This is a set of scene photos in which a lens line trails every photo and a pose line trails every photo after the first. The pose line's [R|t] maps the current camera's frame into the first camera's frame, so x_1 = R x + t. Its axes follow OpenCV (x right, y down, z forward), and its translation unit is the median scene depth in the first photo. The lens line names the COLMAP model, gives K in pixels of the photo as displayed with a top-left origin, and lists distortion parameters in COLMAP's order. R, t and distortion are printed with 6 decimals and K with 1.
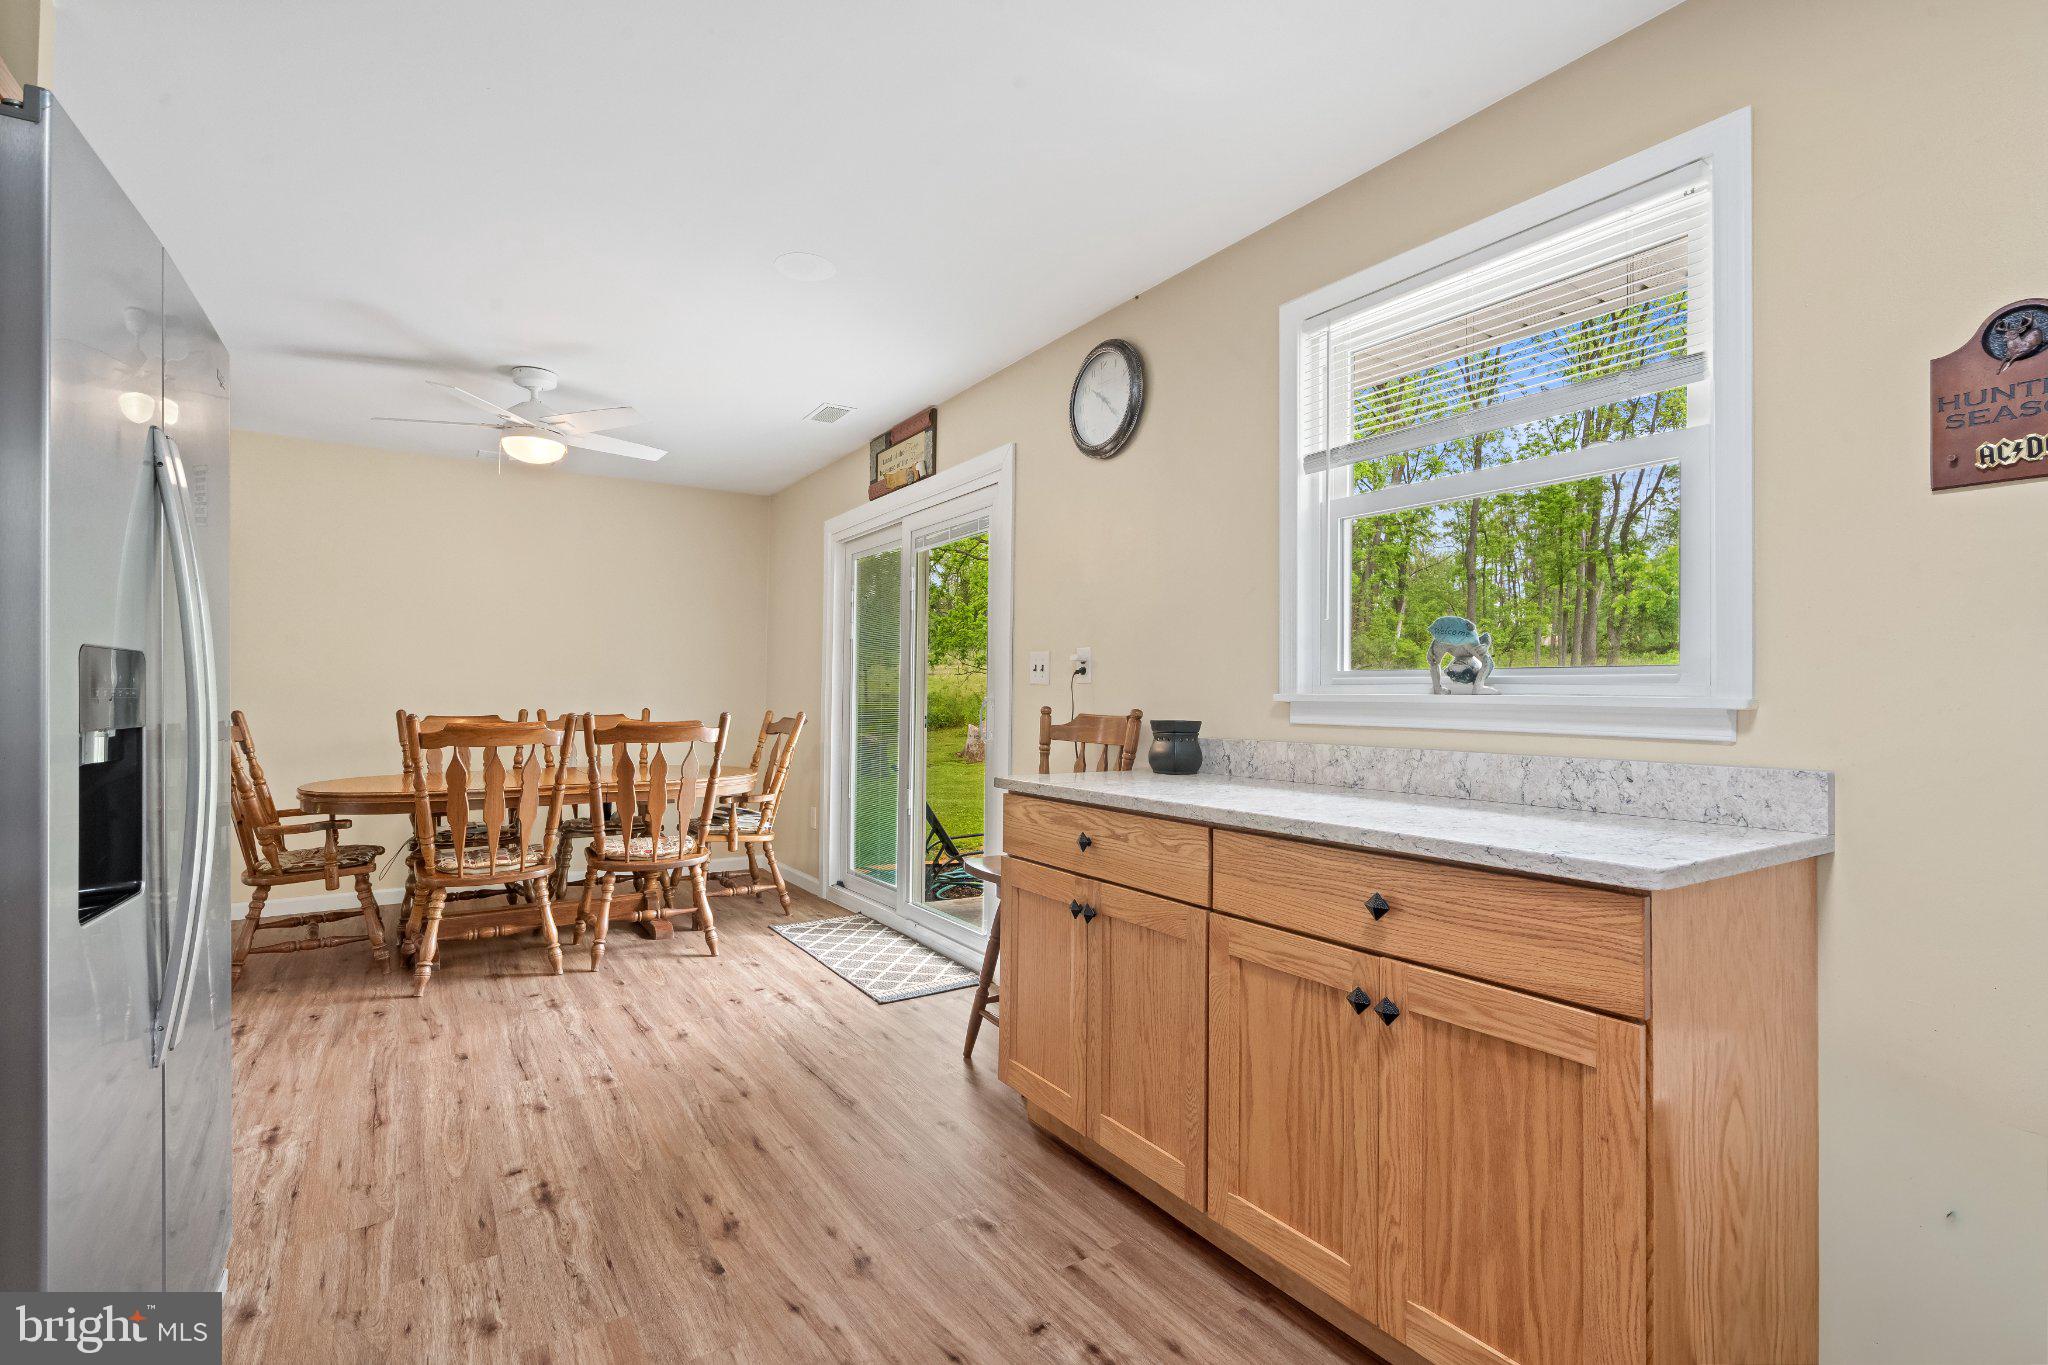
lens RADIAL K [[921.4, 0, 1025.2], [0, 921.4, 676.0], [0, 0, 1]] dist [-0.004378, 0.000851]
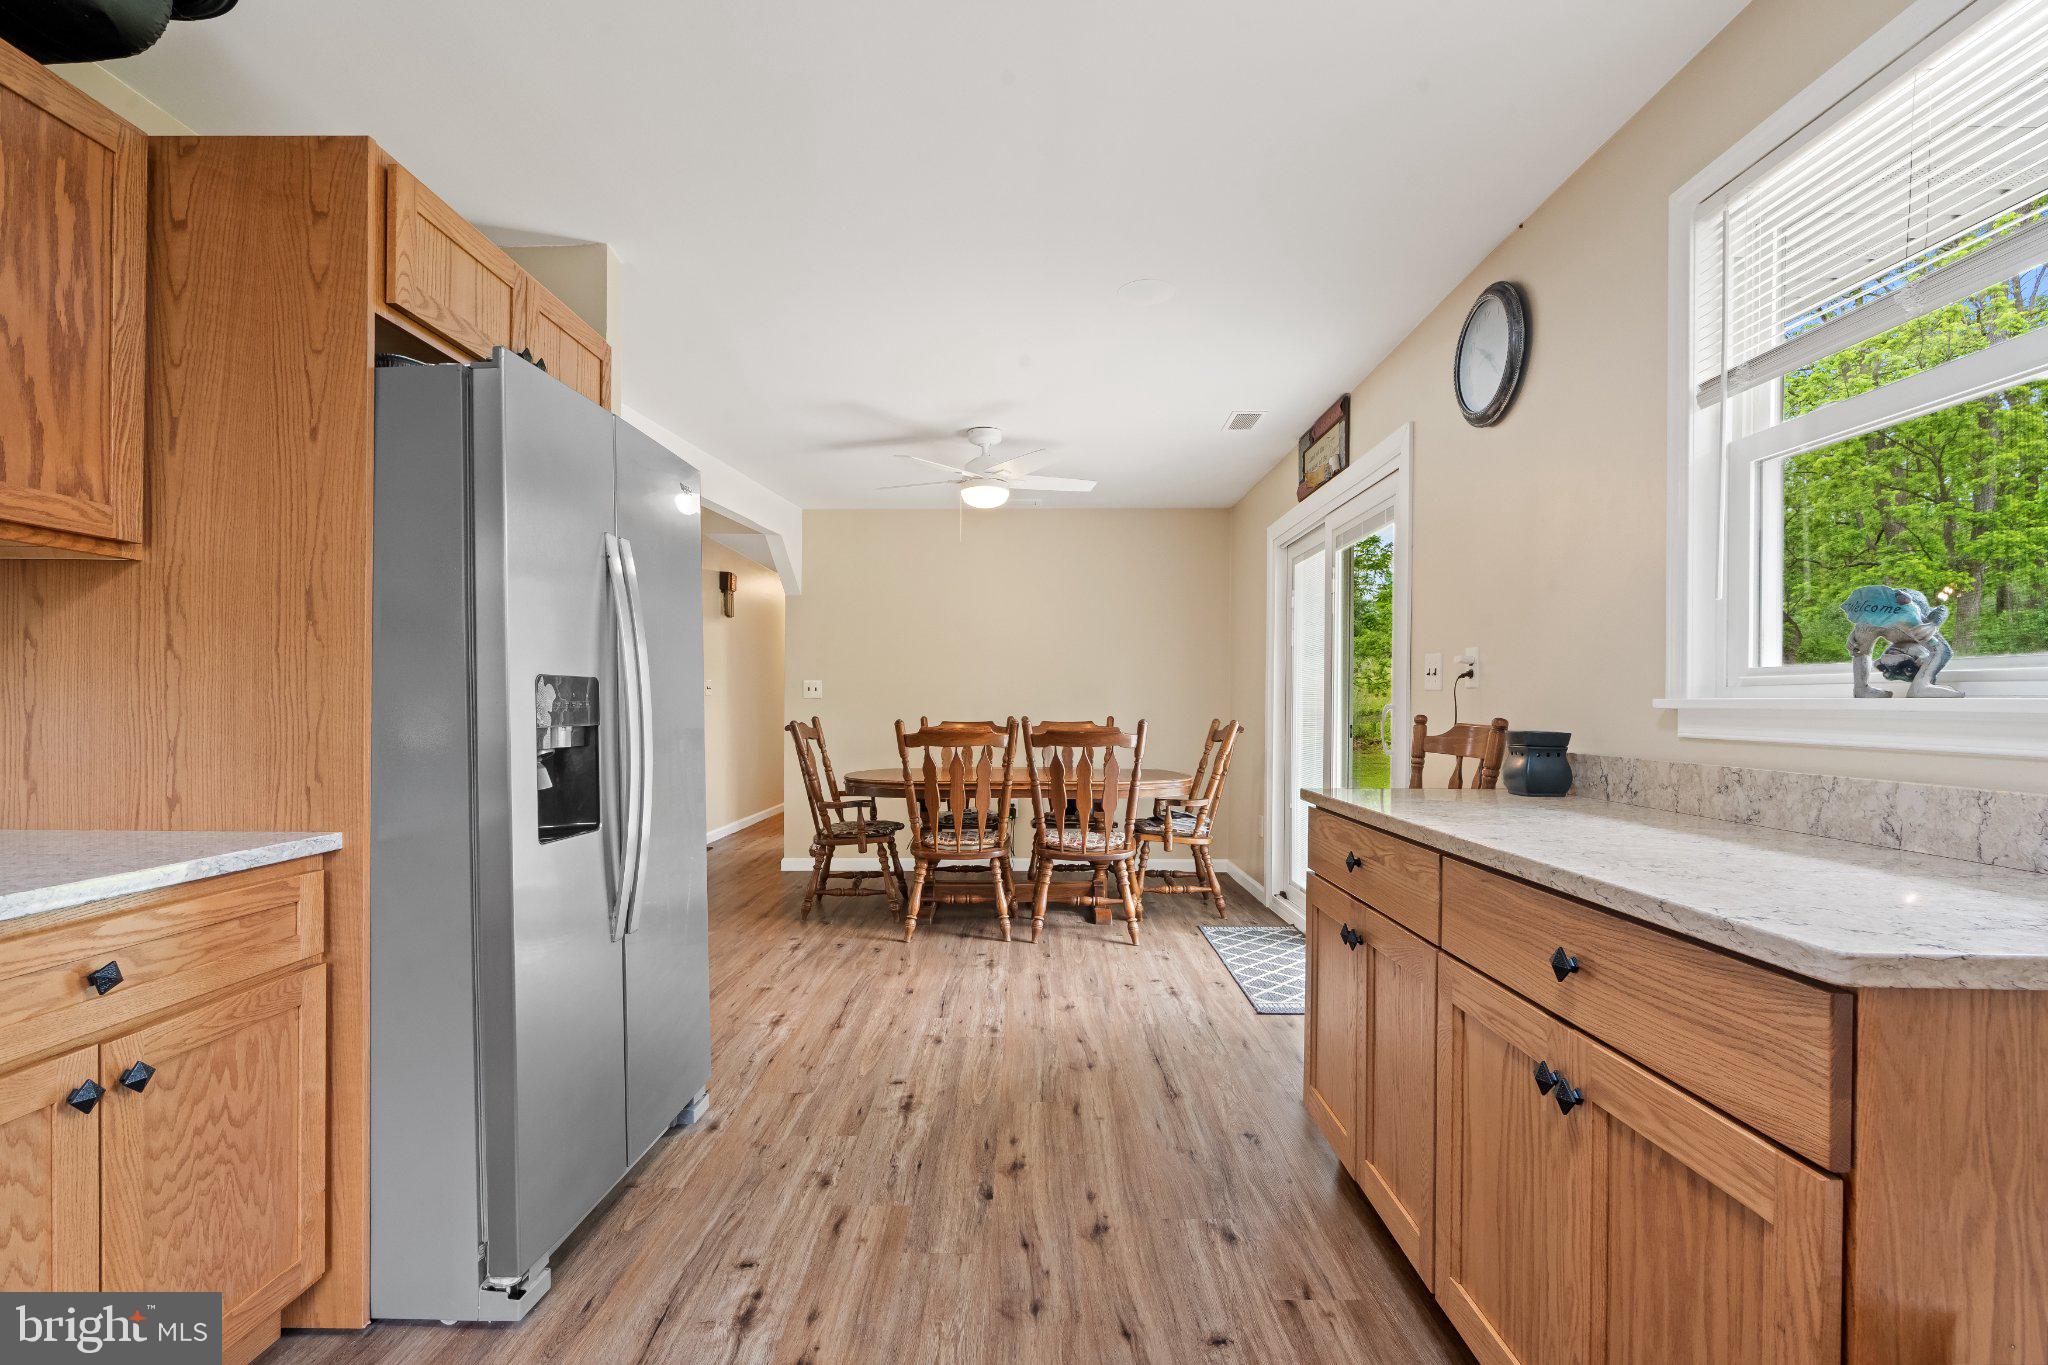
lens RADIAL K [[932.1, 0, 1018.1], [0, 932.1, 702.5], [0, 0, 1]] dist [-0.015178, 0.009874]
pose [[0.824663, -0.005049, -0.565602, 0.263717], [0.015976, 0.999769, 0.014369, 0.002550], [0.565399, -0.020885, 0.824553, 0.044923]]
